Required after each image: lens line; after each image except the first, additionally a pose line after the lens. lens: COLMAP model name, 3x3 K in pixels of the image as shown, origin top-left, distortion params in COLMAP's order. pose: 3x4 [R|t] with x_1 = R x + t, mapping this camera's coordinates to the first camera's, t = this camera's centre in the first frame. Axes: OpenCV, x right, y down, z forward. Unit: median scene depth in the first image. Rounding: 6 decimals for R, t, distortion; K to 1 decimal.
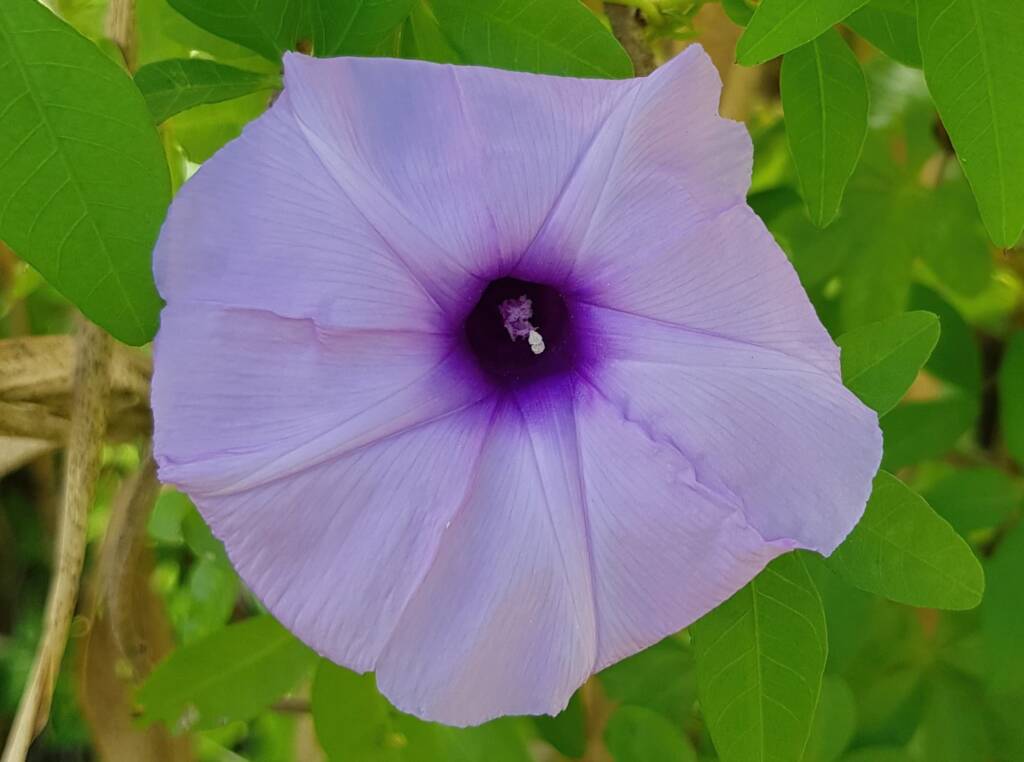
lens RADIAL K [[1922.4, 0, 569.6], [0, 1922.4, 383.7], [0, 0, 1]] dist [0.046532, -0.035397]
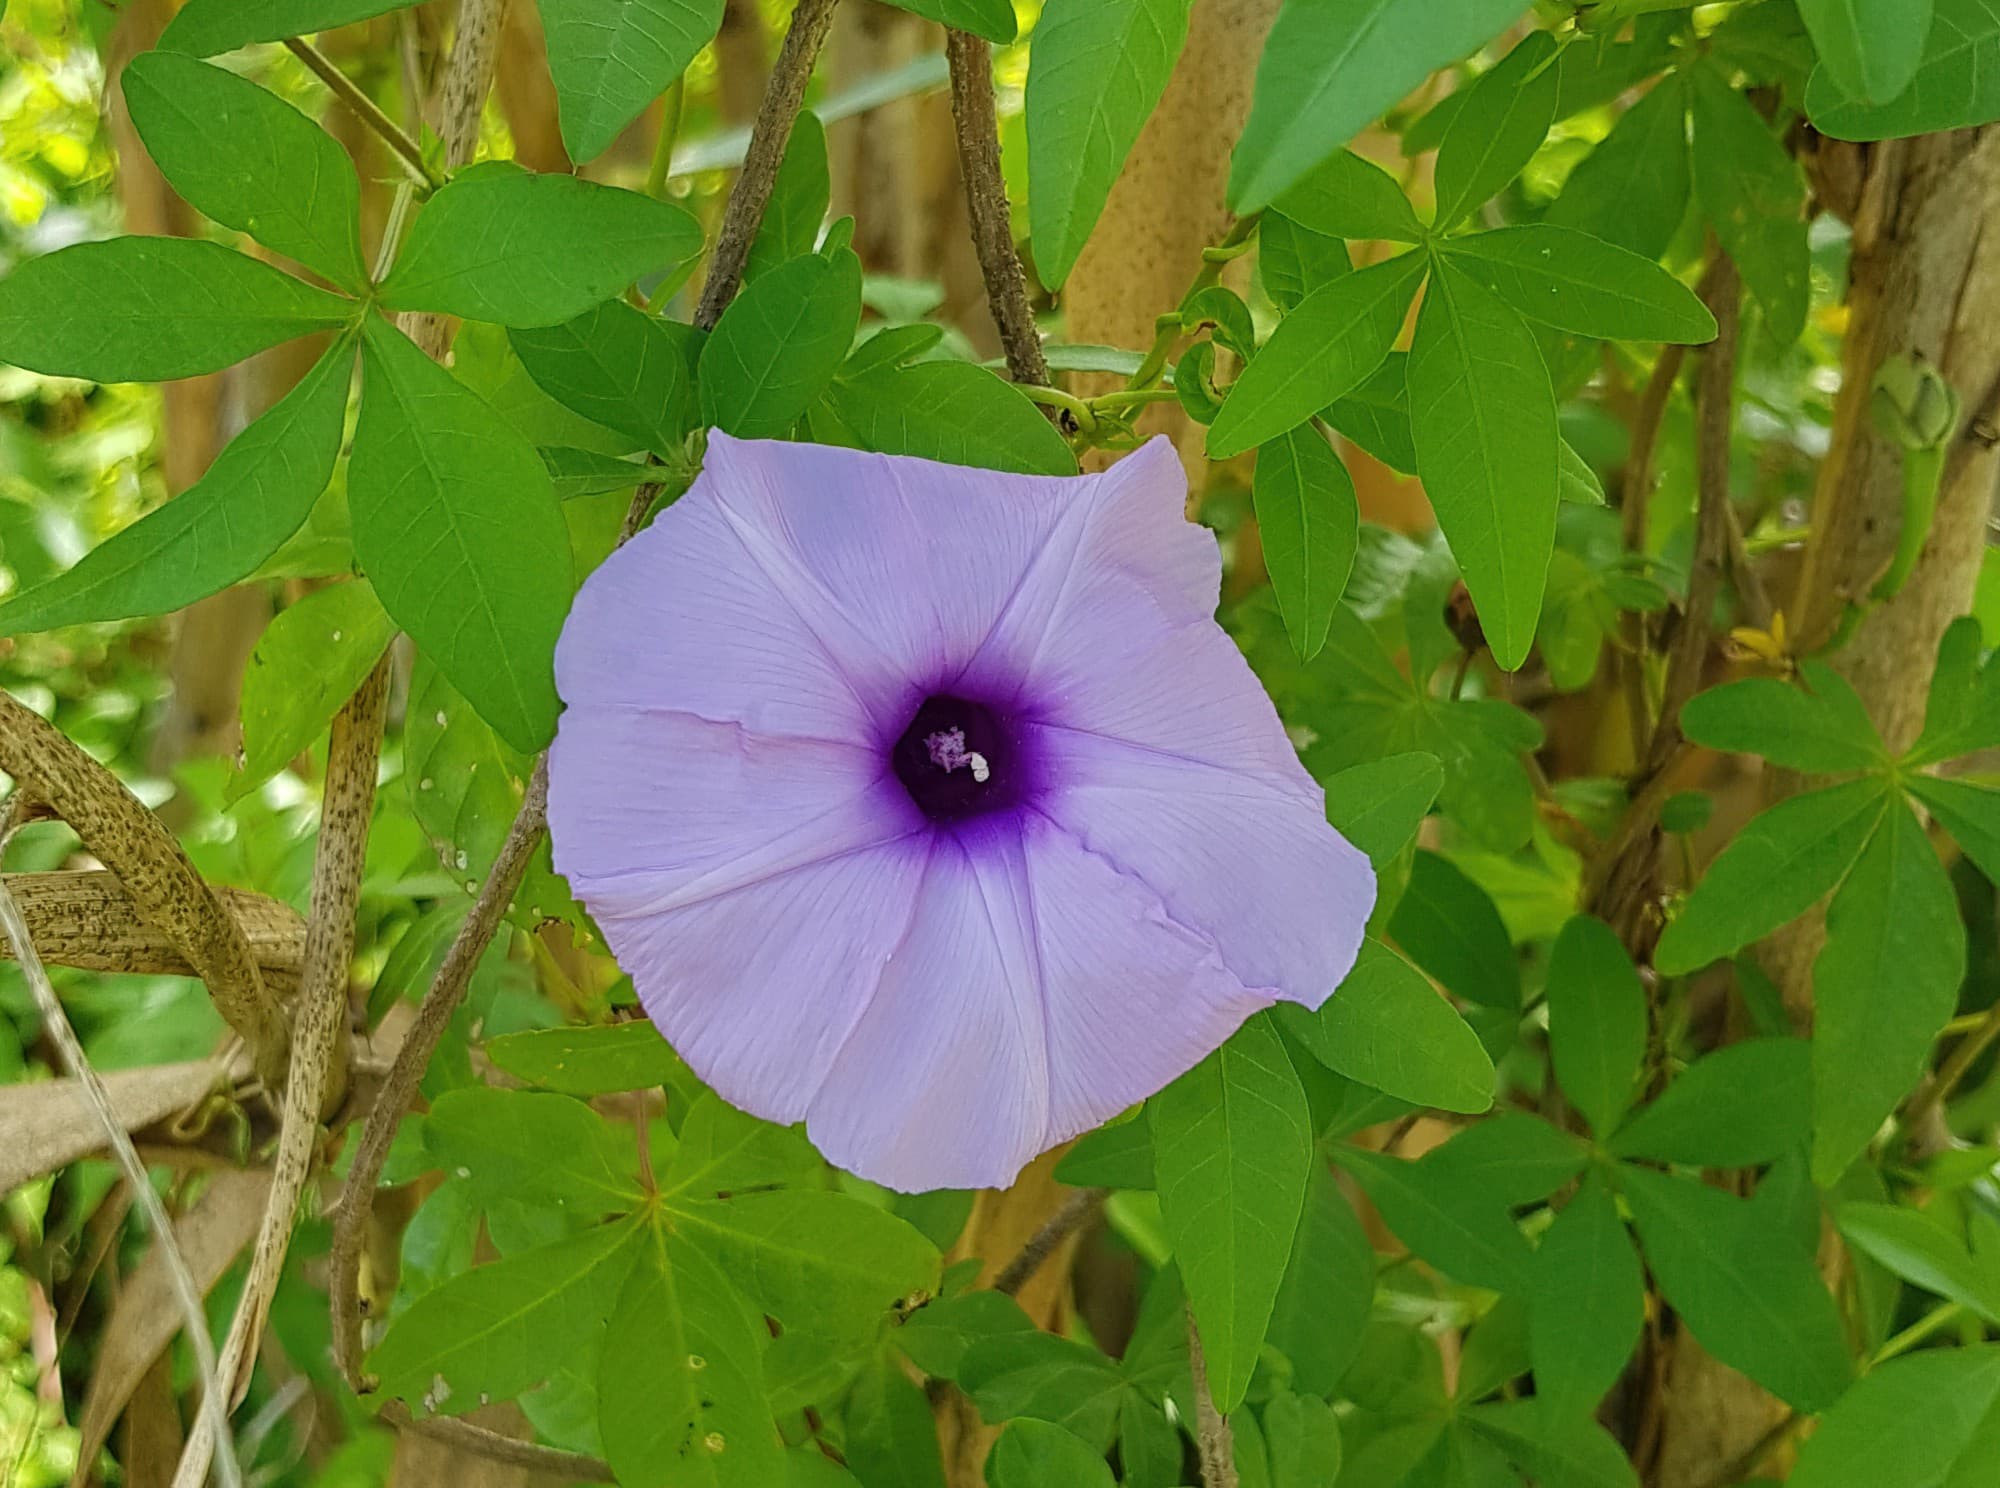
lens RADIAL K [[6419.2, 0, 996.3], [0, 6419.2, 1065.2], [0, 0, 1]] dist [0.108486, 0.804895]
pose [[0.995044, 0.013882, 0.098459, -0.299515], [-0.001121, 0.991710, -0.128489, 0.494182], [-0.099427, 0.127742, 0.986811, -1.880220]]
